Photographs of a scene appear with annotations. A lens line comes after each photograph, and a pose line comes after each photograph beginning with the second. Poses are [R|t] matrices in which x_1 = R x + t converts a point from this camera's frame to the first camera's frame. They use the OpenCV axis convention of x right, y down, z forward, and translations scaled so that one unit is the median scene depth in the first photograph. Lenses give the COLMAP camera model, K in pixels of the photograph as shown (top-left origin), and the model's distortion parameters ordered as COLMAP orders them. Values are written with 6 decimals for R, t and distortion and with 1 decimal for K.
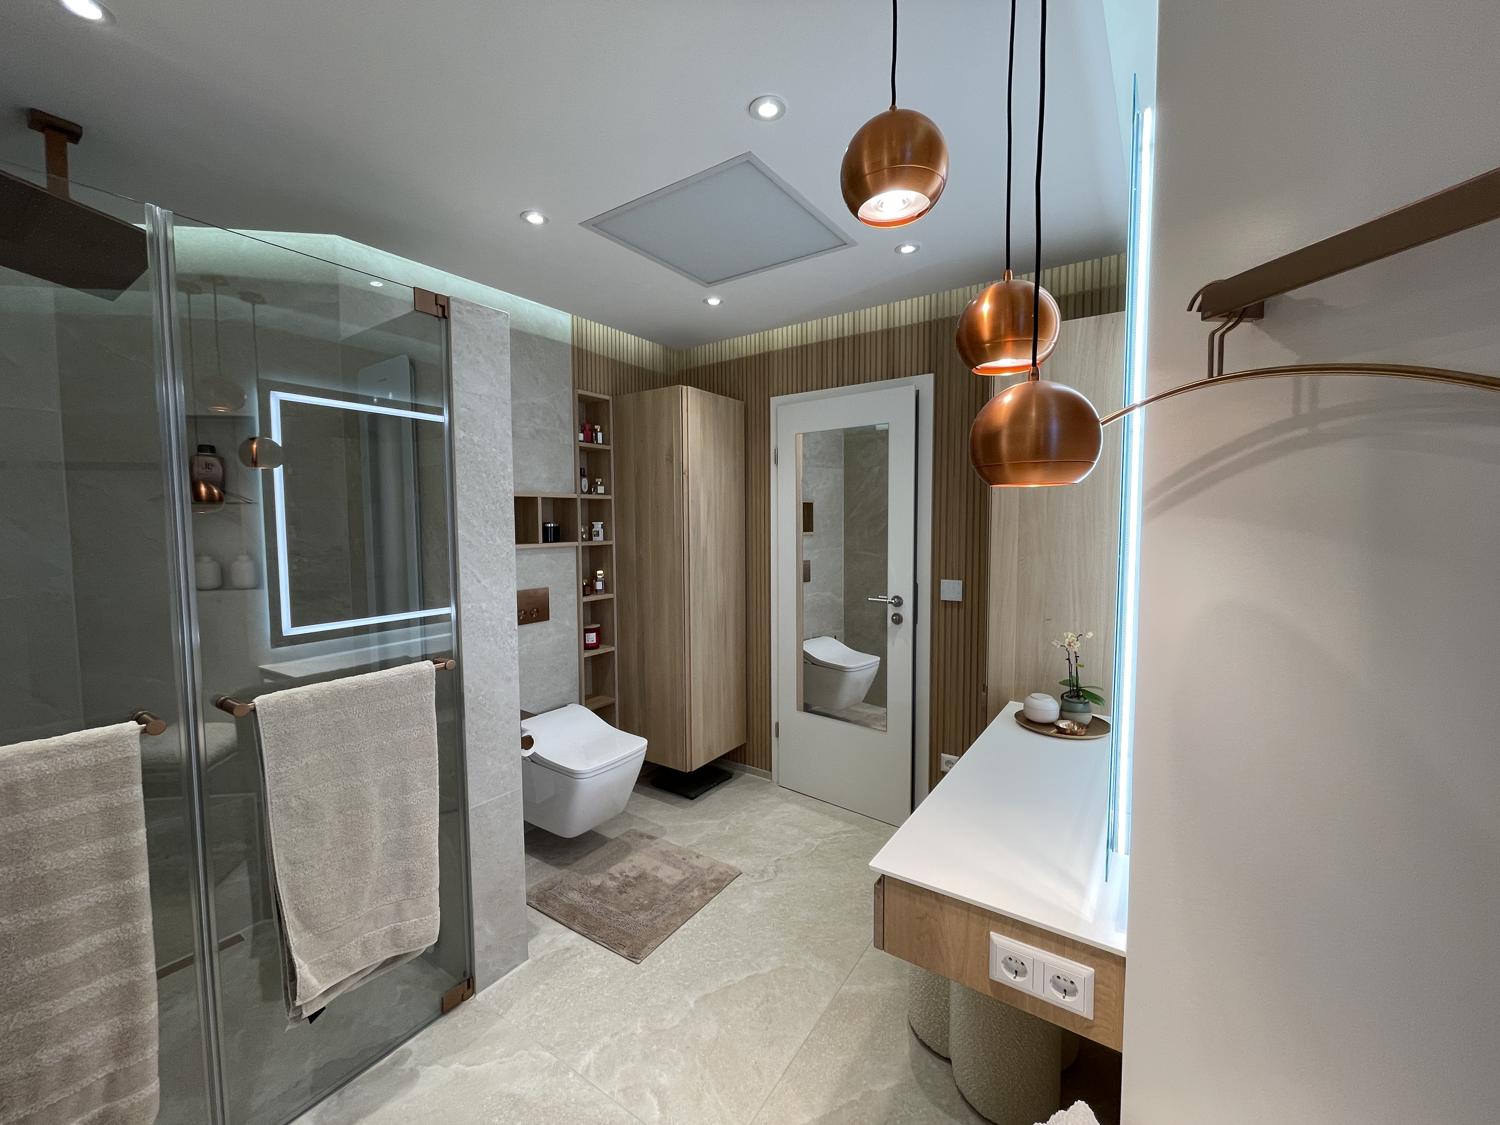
lens RADIAL K [[609.7, 0, 736.6], [0, 609.7, 555.6], [0, 0, 1]] dist [0.000378, -0.000338]
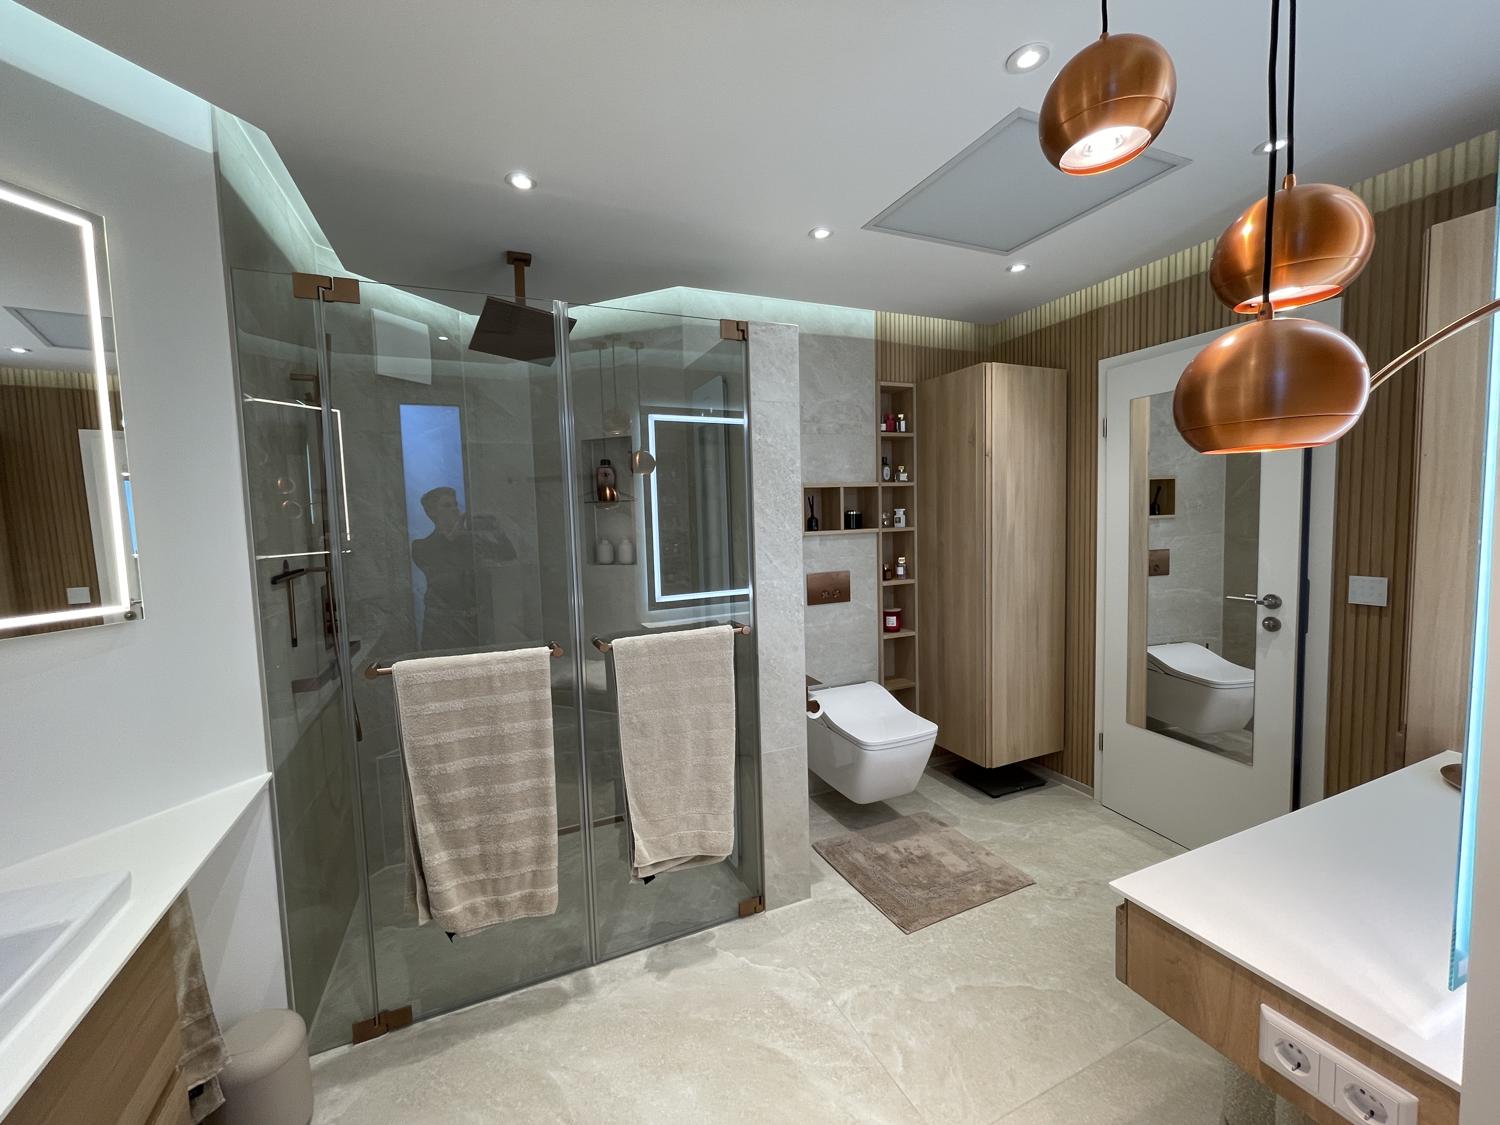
lens RADIAL K [[609.7, 0, 740.7], [0, 609.7, 555.3], [0, 0, 1]] dist [0.000378, -0.000338]
pose [[0.852671, 0.016679, -0.522182, 0.137483], [-0.006953, 0.999764, 0.020581, 0.006212], [0.522402, -0.013919, 0.852586, -0.024699]]
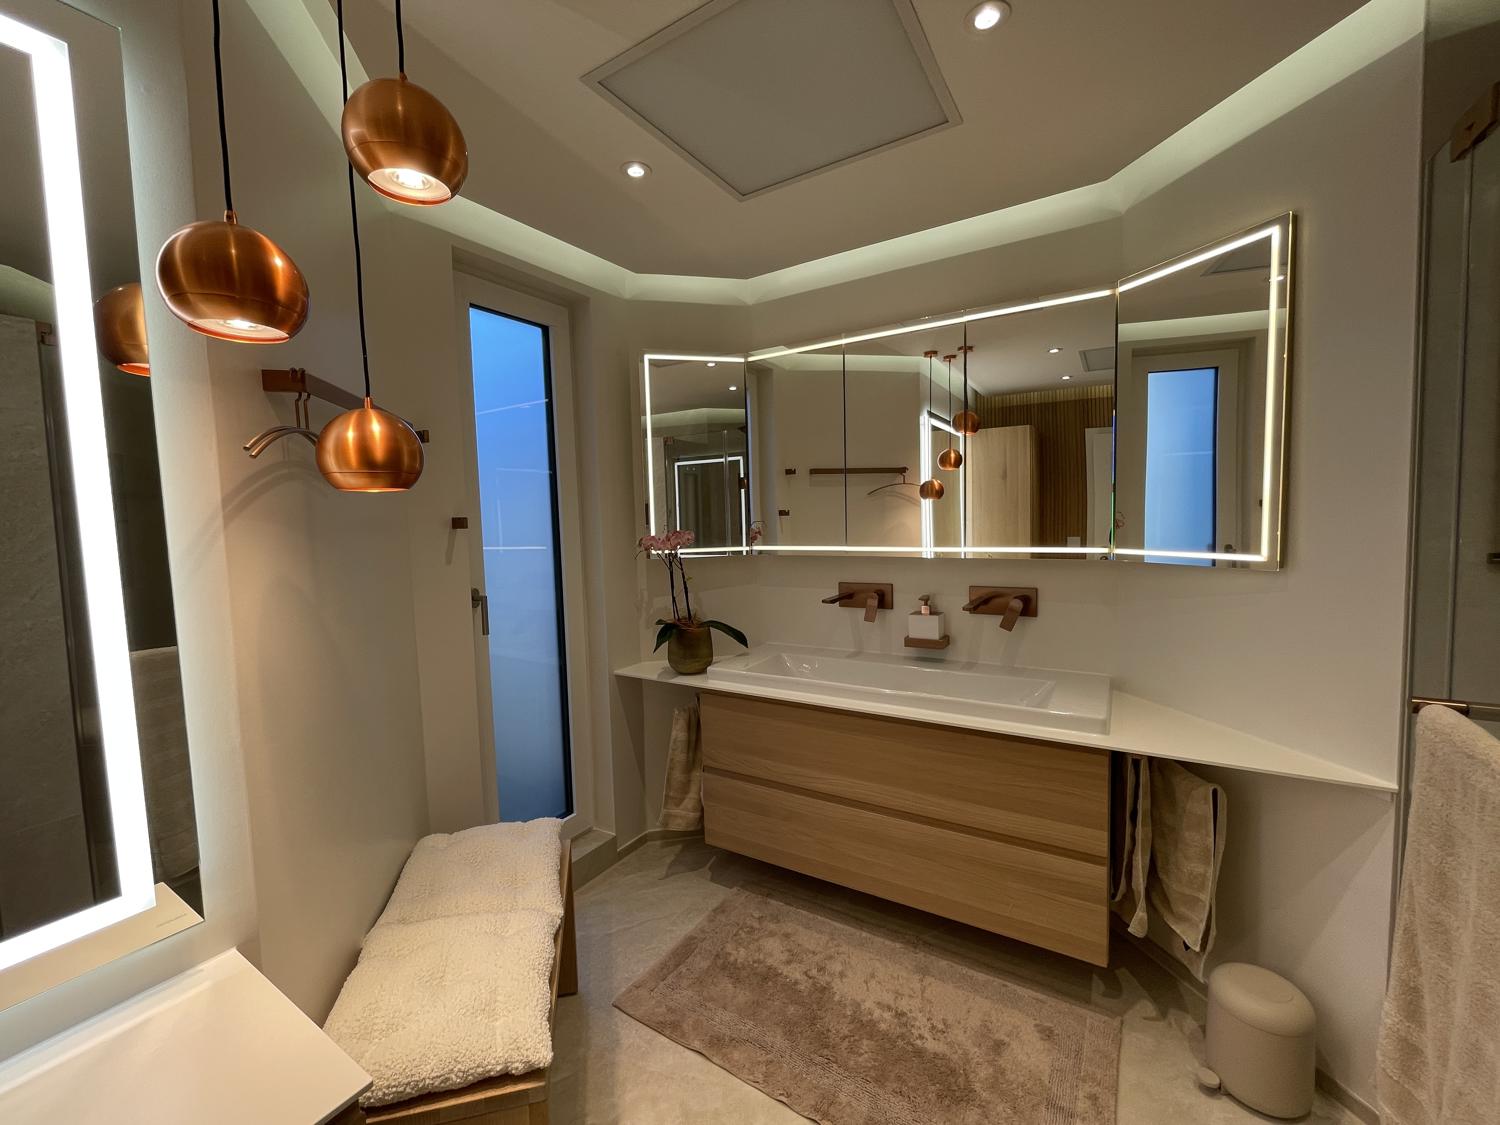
lens RADIAL K [[609.7, 0, 742.1], [0, 609.7, 563.6], [0, 0, 1]] dist [0.000378, -0.000338]
pose [[-0.998108, 0.041359, -0.045505, -0.089707], [0.034742, 0.989871, 0.137651, -0.043959], [0.050737, 0.135810, -0.989435, 0.974636]]
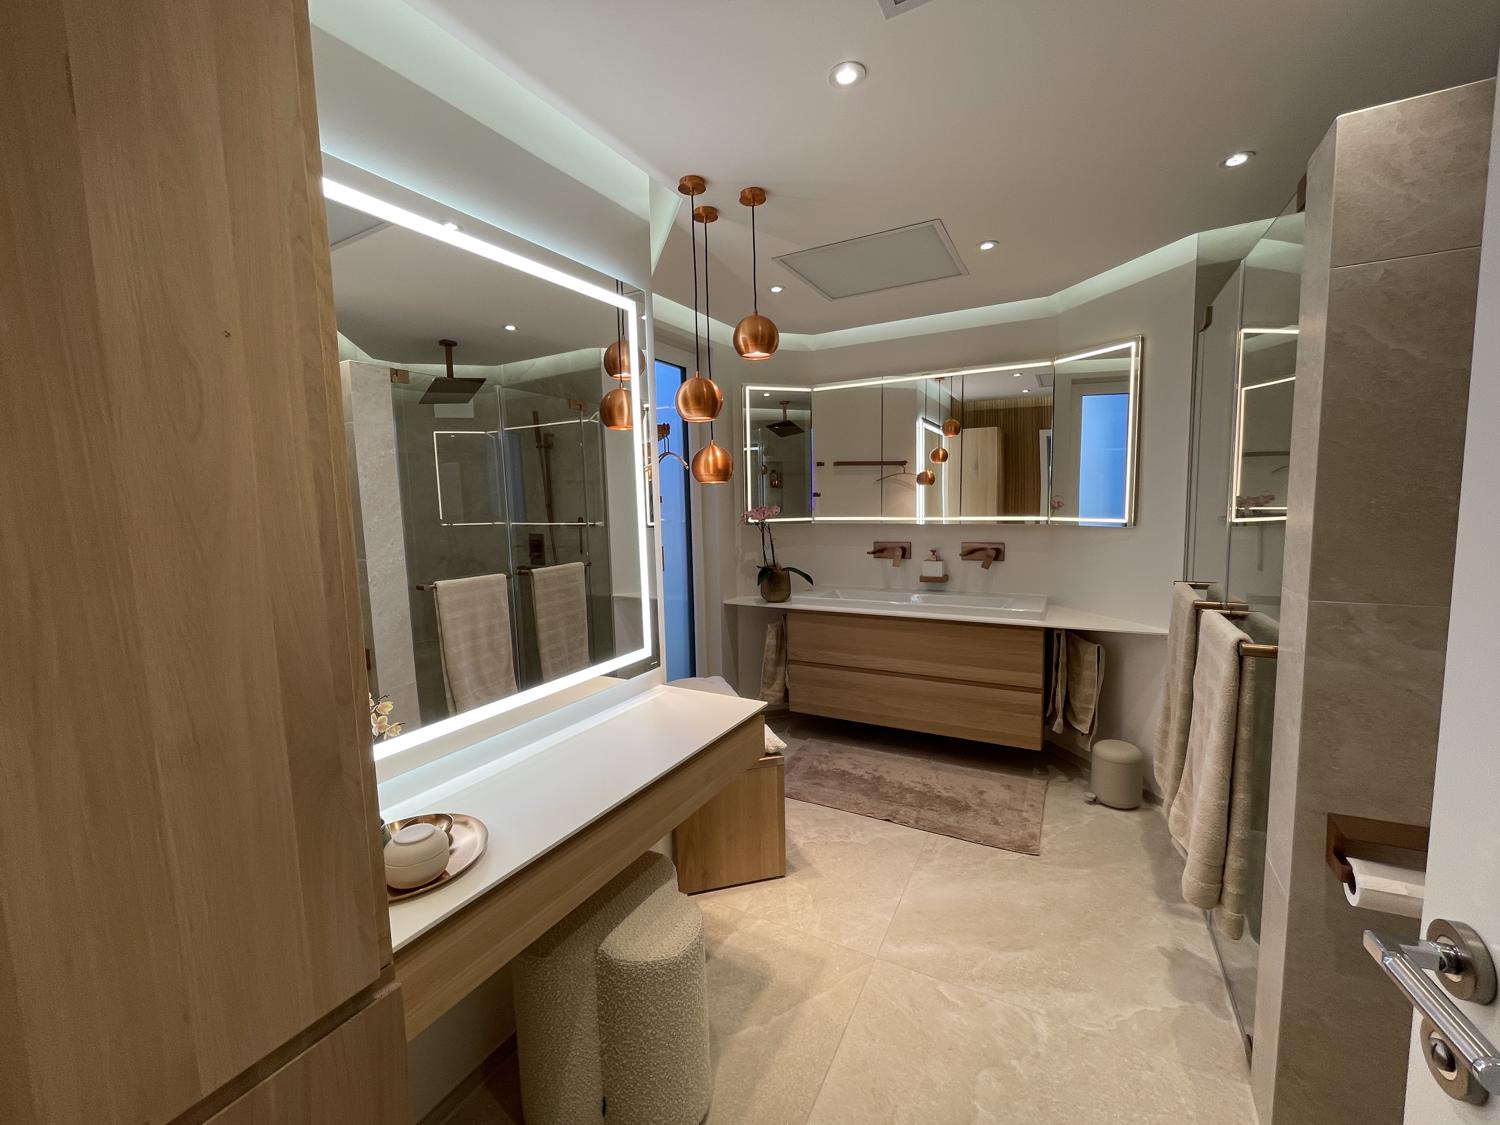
lens RADIAL K [[609.7, 0, 744.3], [0, 609.7, 563.0], [0, 0, 1]] dist [0.000378, -0.000338]
pose [[-0.993858, 0.042222, -0.102288, 0.270562], [0.024619, 0.985547, 0.167603, -0.087433], [0.107886, 0.164055, -0.980534, 1.593174]]
